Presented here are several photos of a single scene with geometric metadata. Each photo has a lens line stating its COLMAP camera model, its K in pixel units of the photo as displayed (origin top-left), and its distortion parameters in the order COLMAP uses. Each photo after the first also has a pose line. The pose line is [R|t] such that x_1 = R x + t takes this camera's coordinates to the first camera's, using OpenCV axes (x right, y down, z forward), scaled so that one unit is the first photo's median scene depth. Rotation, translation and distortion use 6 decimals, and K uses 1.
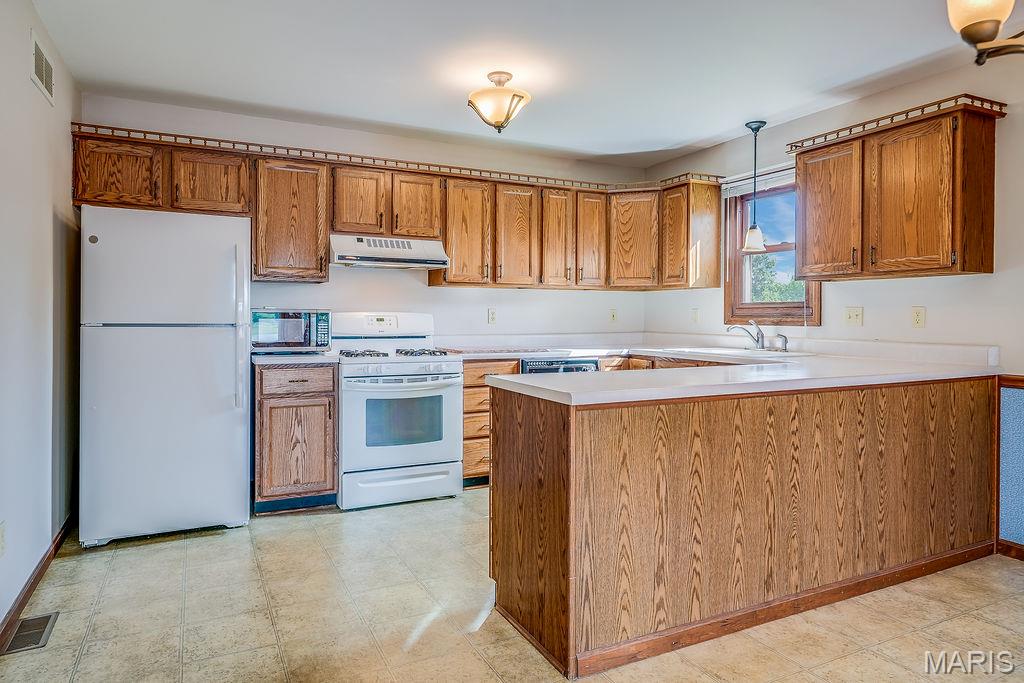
lens RADIAL K [[629.9, 0, 495.2], [0, 629.9, 321.4], [0, 0, 1]] dist [-0.004873, 0.001438]
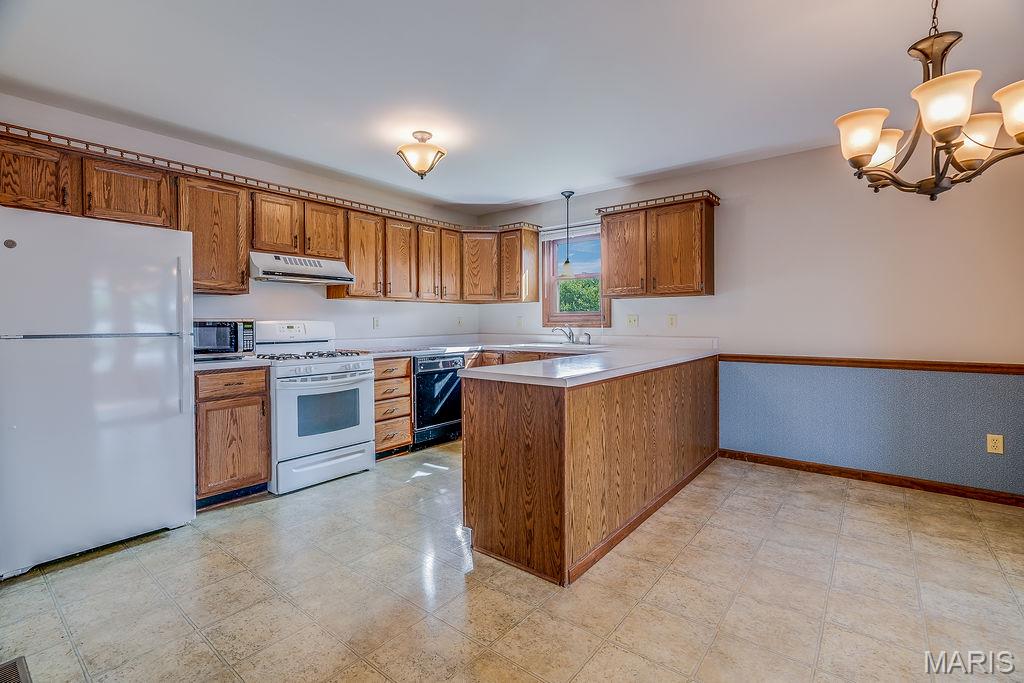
lens RADIAL K [[463.5, 0, 494.5], [0, 463.5, 327.2], [0, 0, 1]] dist [-0.012366, 0.004348]
pose [[0.908404, -0.013899, 0.417861, -0.223327], [0.012692, 0.999903, 0.005667, -0.002913], [-0.417900, 0.000155, 0.908493, 0.076085]]
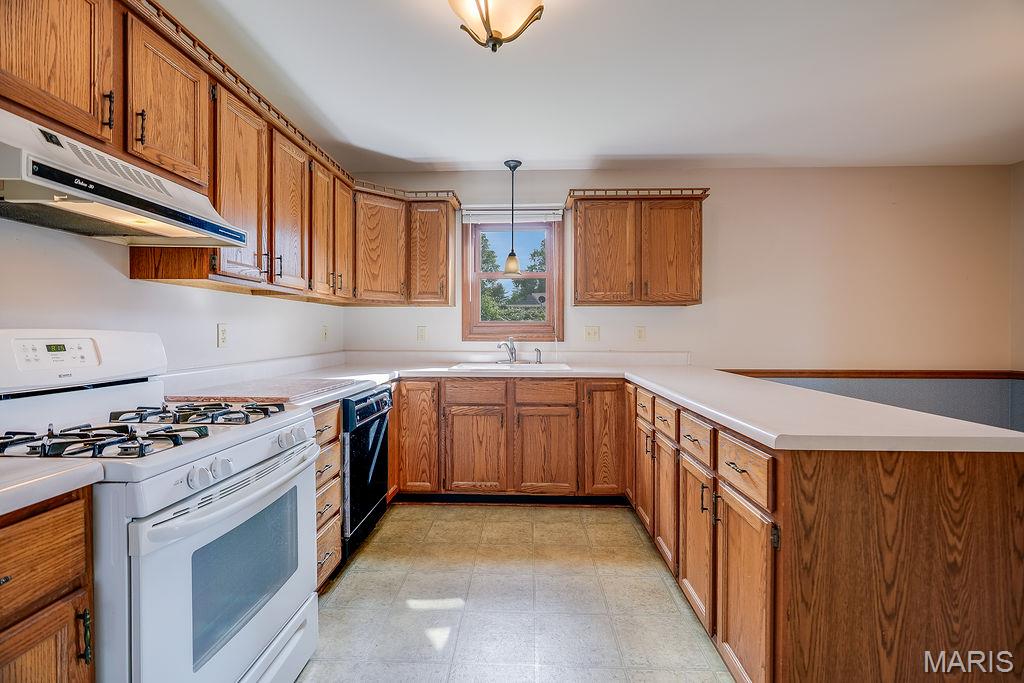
lens RADIAL K [[463.5, 0, 497.7], [0, 463.5, 335.2], [0, 0, 1]] dist [-0.012366, 0.004348]
pose [[0.466617, -0.010162, 0.884401, -0.358147], [0.009071, 0.999936, 0.006703, -0.011927], [-0.884413, 0.004895, 0.466680, 0.679631]]
